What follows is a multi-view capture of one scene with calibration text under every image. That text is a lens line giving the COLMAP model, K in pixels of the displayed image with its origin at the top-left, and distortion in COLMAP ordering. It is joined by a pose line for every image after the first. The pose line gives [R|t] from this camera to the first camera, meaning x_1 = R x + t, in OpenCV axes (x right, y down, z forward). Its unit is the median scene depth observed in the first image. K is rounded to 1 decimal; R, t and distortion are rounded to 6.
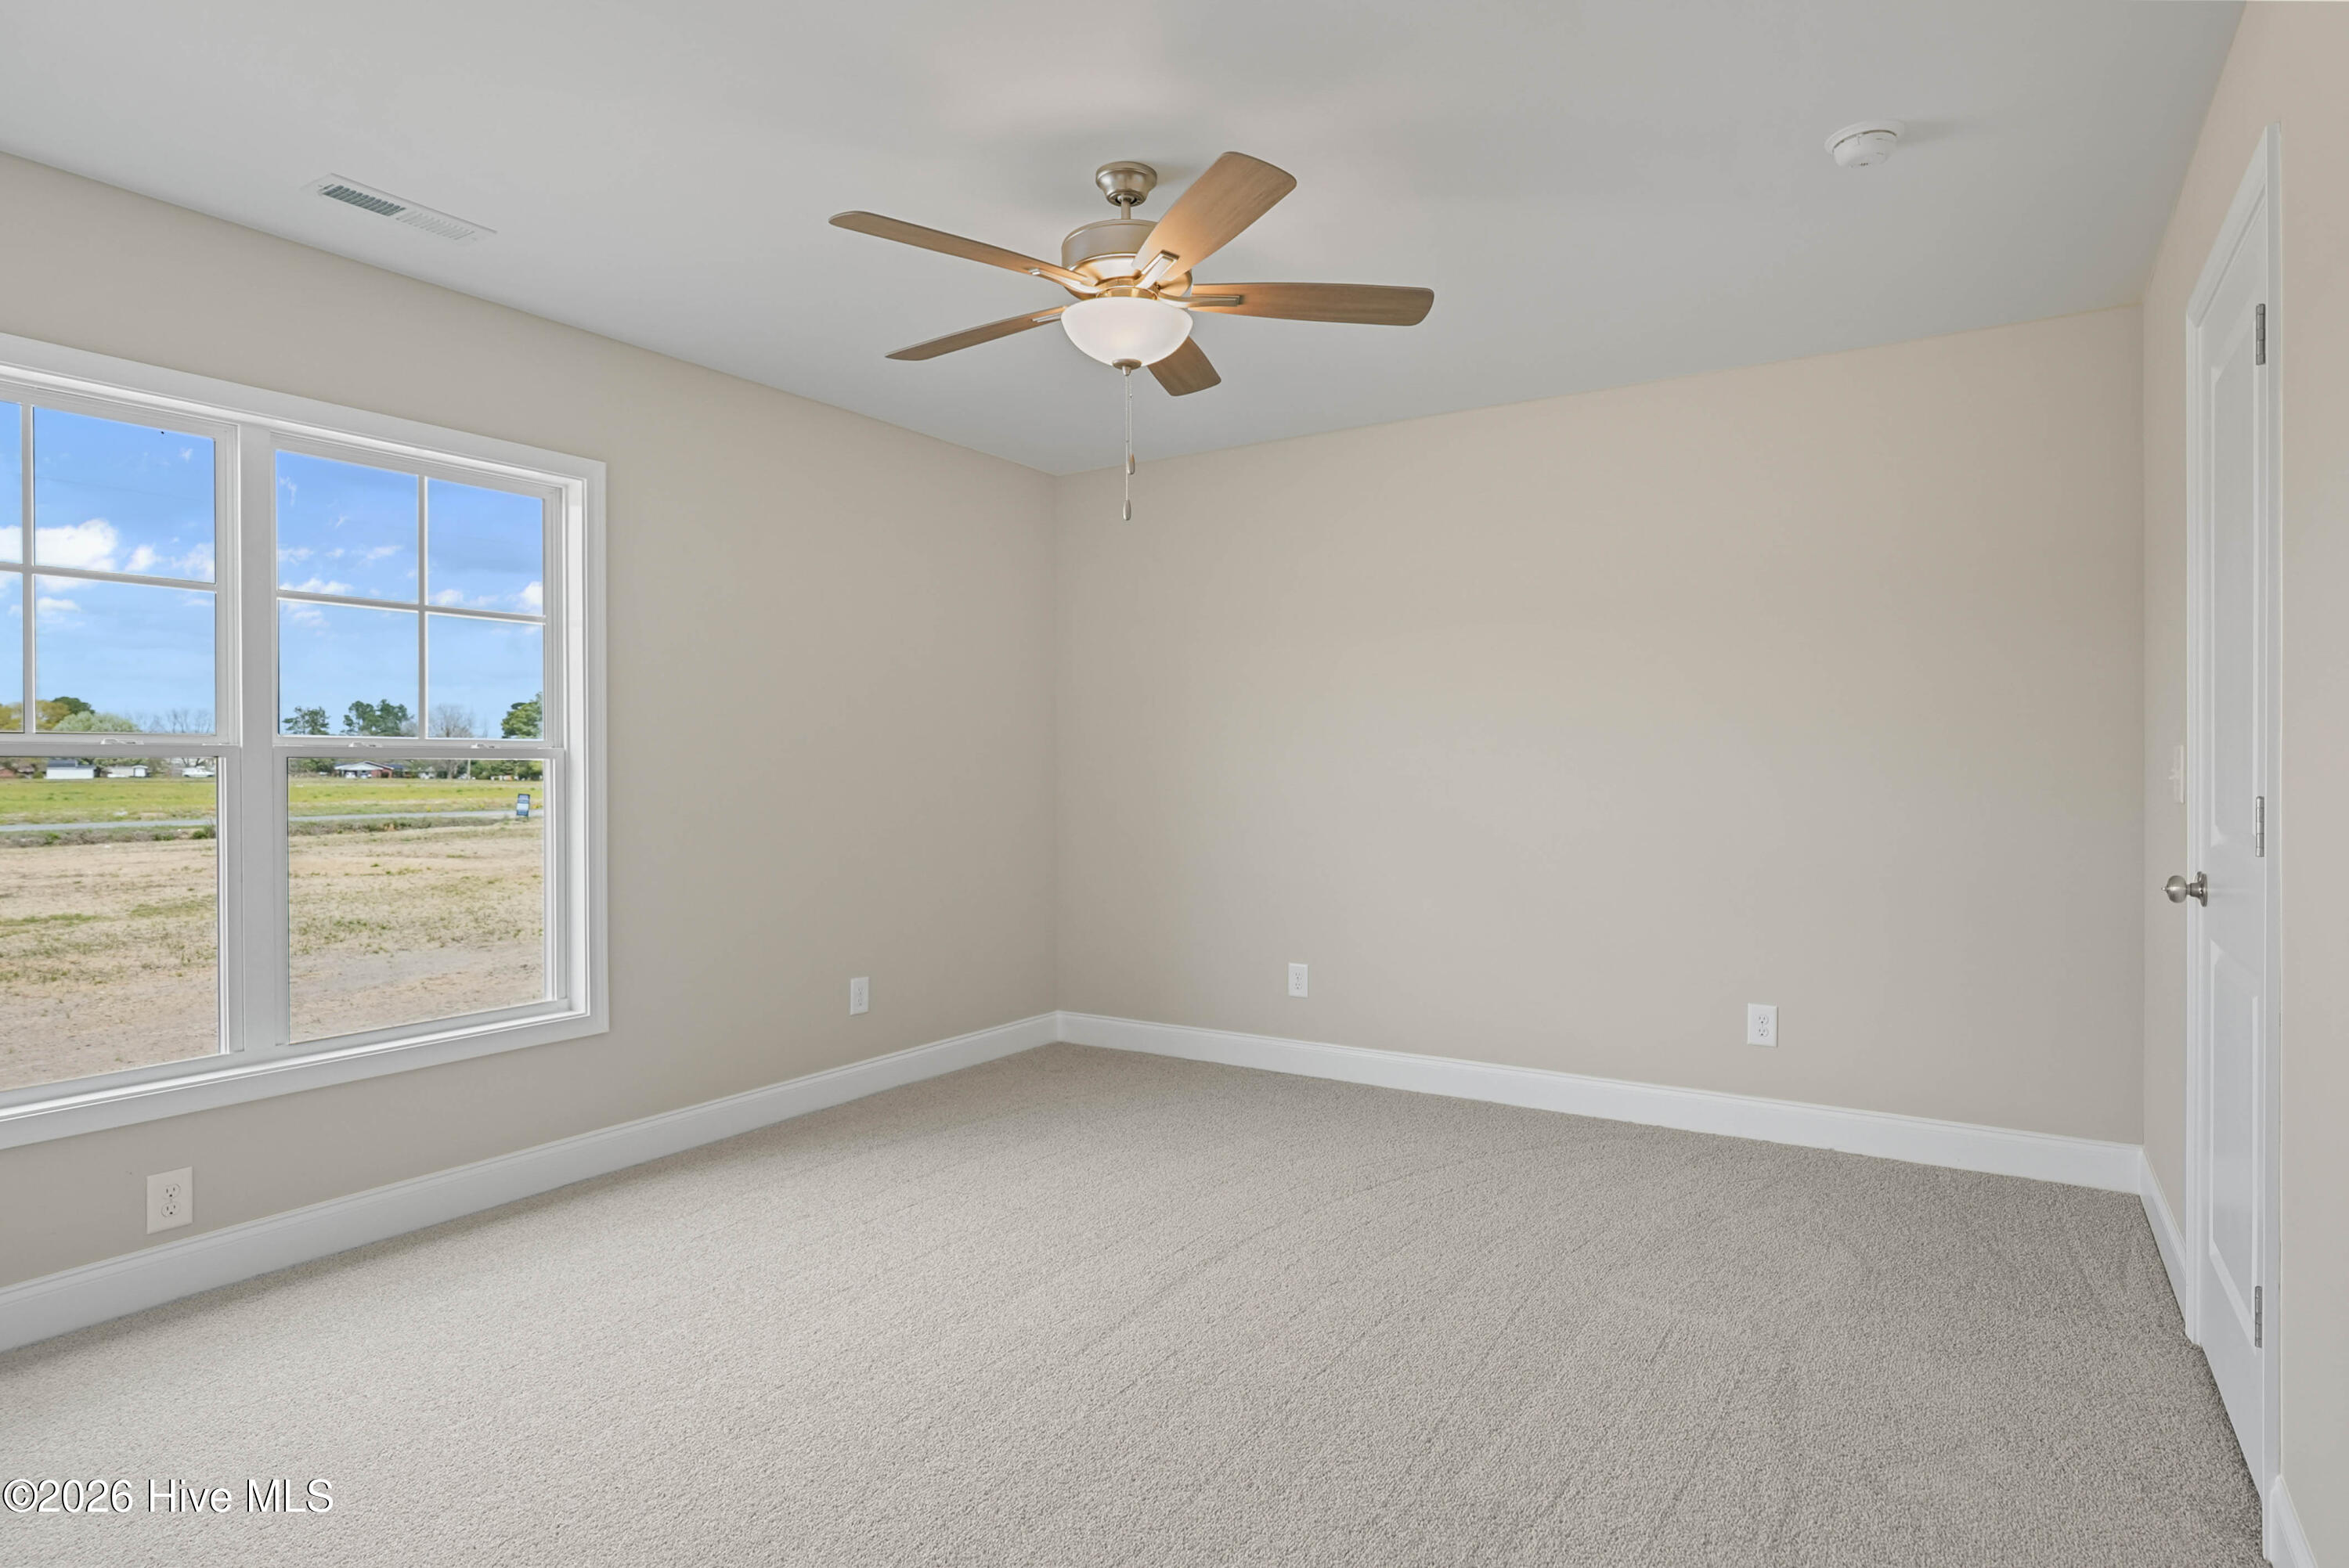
lens RADIAL K [[1252.0, 0, 1174.5], [0, 1252.0, 771.0], [0, 0, 1]] dist [-0.001128, -0.000117]
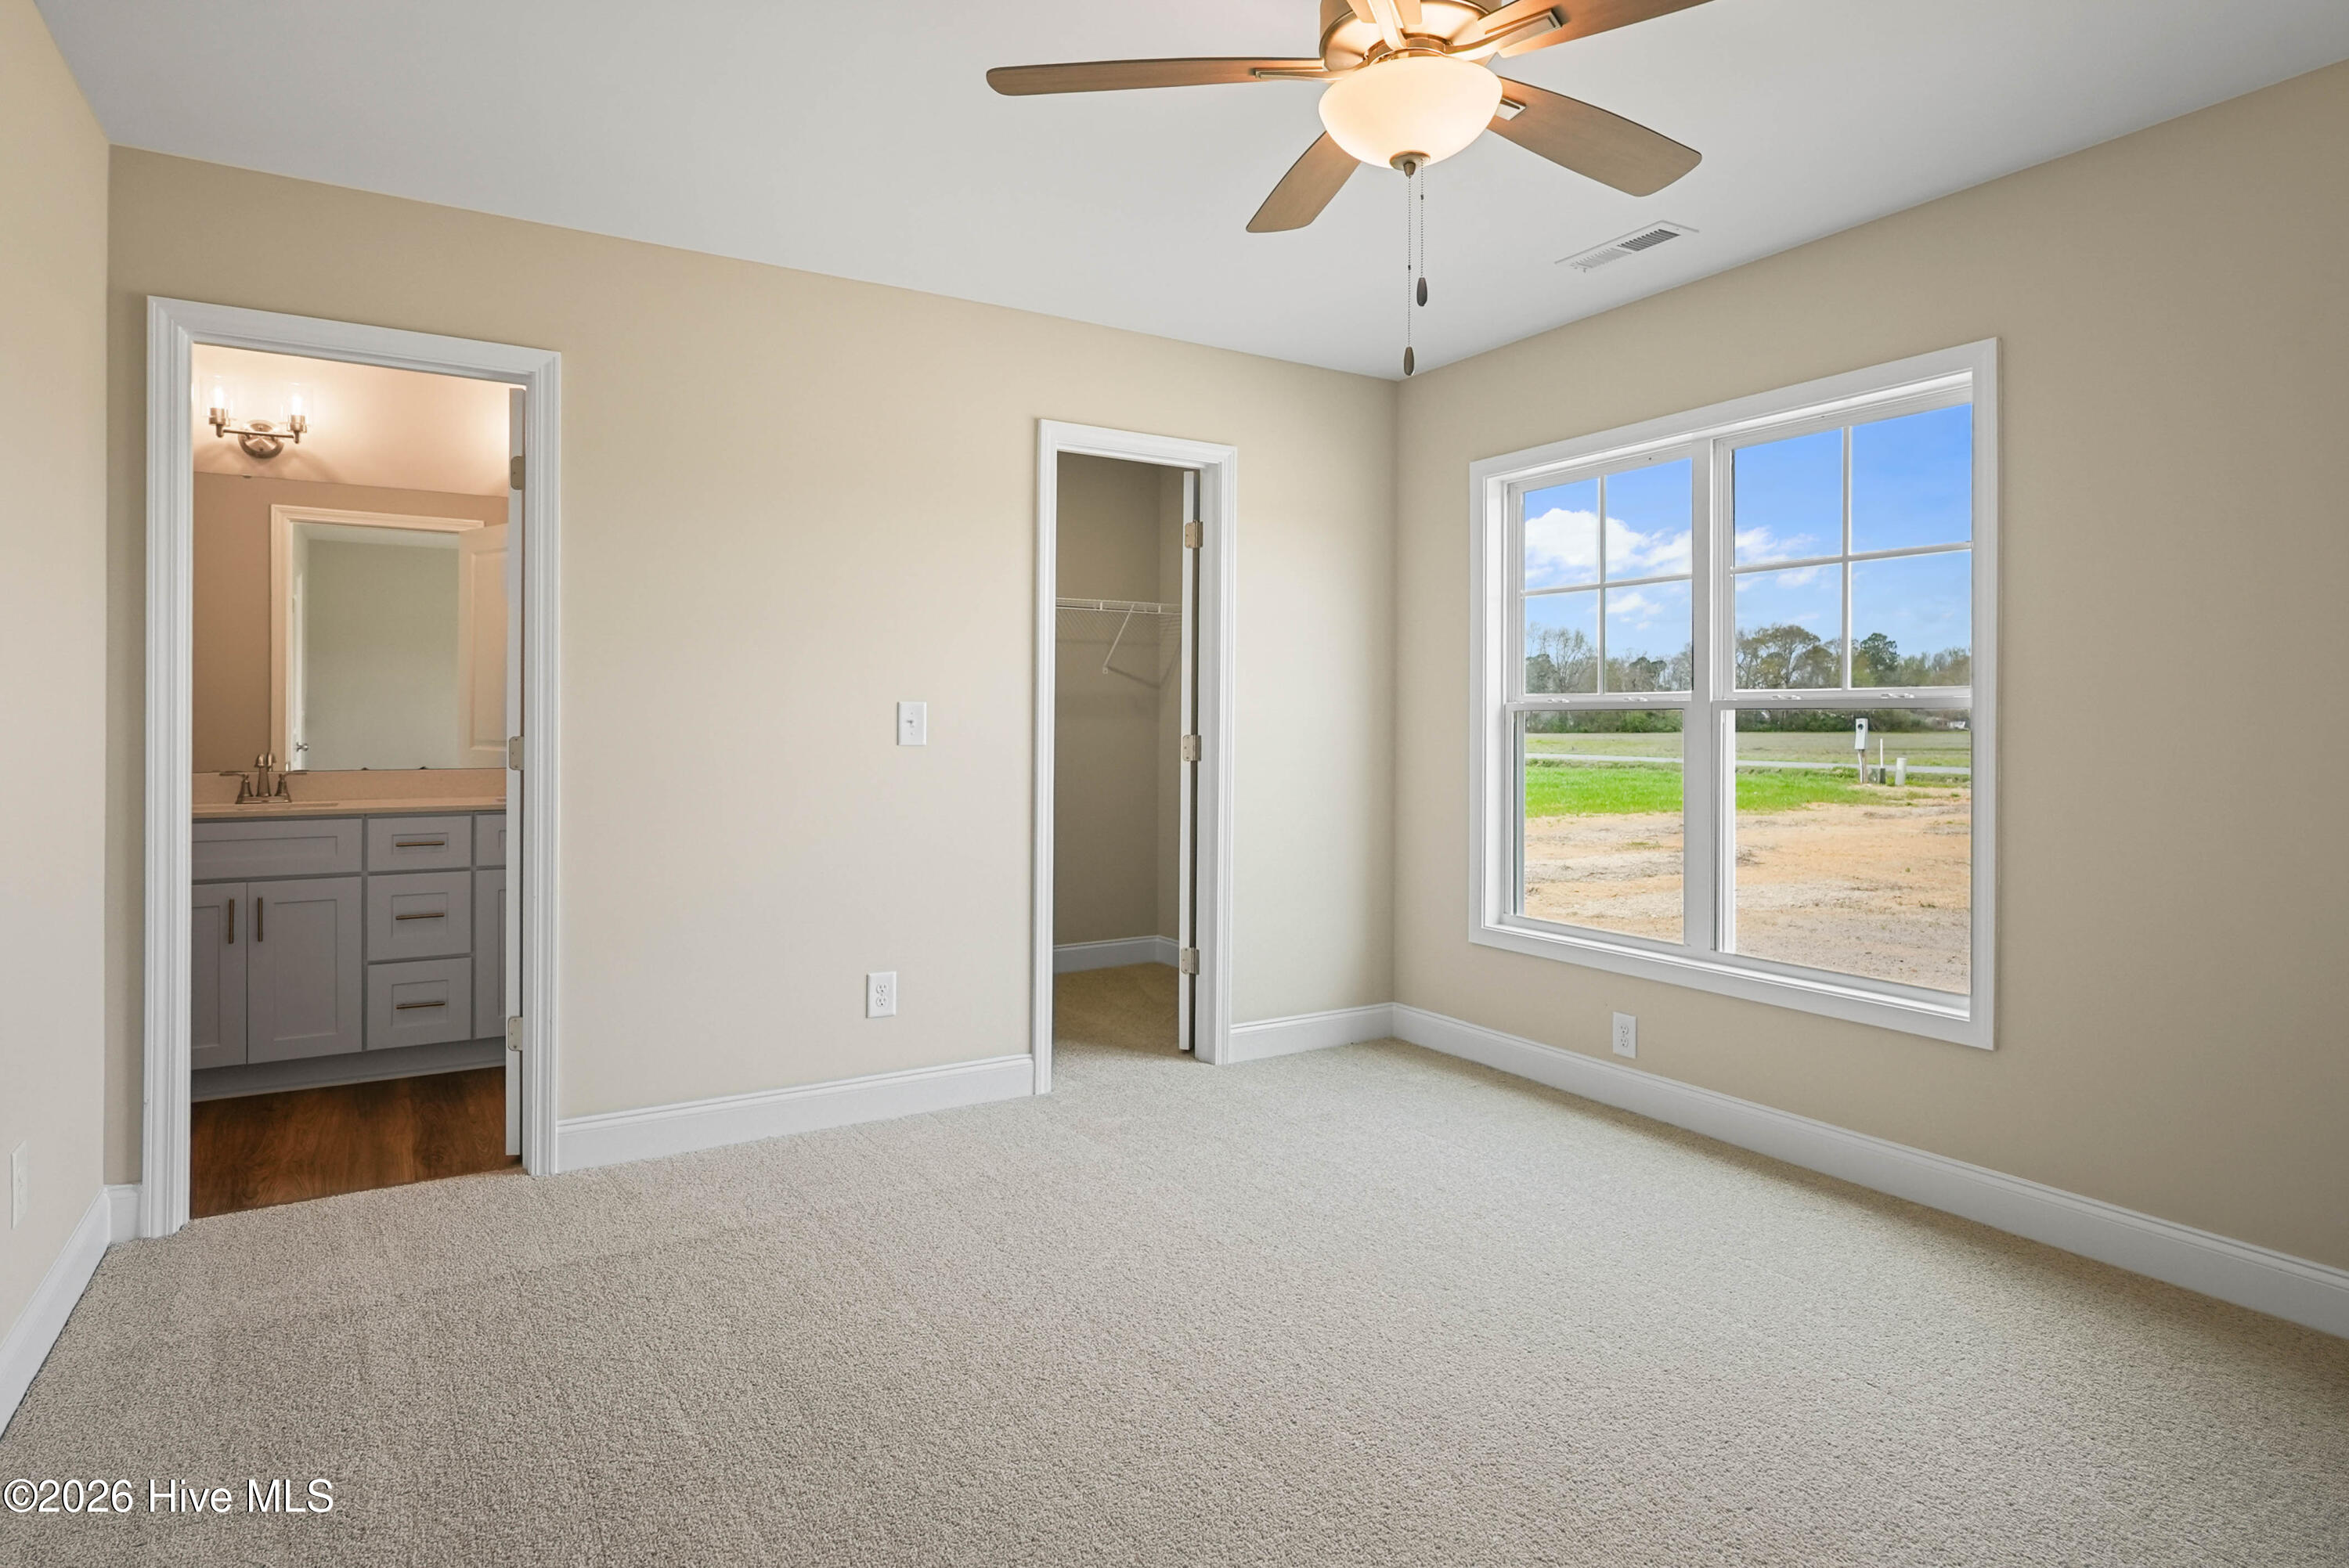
lens RADIAL K [[1281.8, 0, 1172.8], [0, 1281.8, 718.8], [0, 0, 1]] dist [-0.000618, -0.000111]
pose [[-0.434326, 0.004723, -0.900744, 0.559086], [-0.004117, 0.999965, 0.007229, -0.008186], [0.900747, 0.006848, -0.434291, 0.963745]]
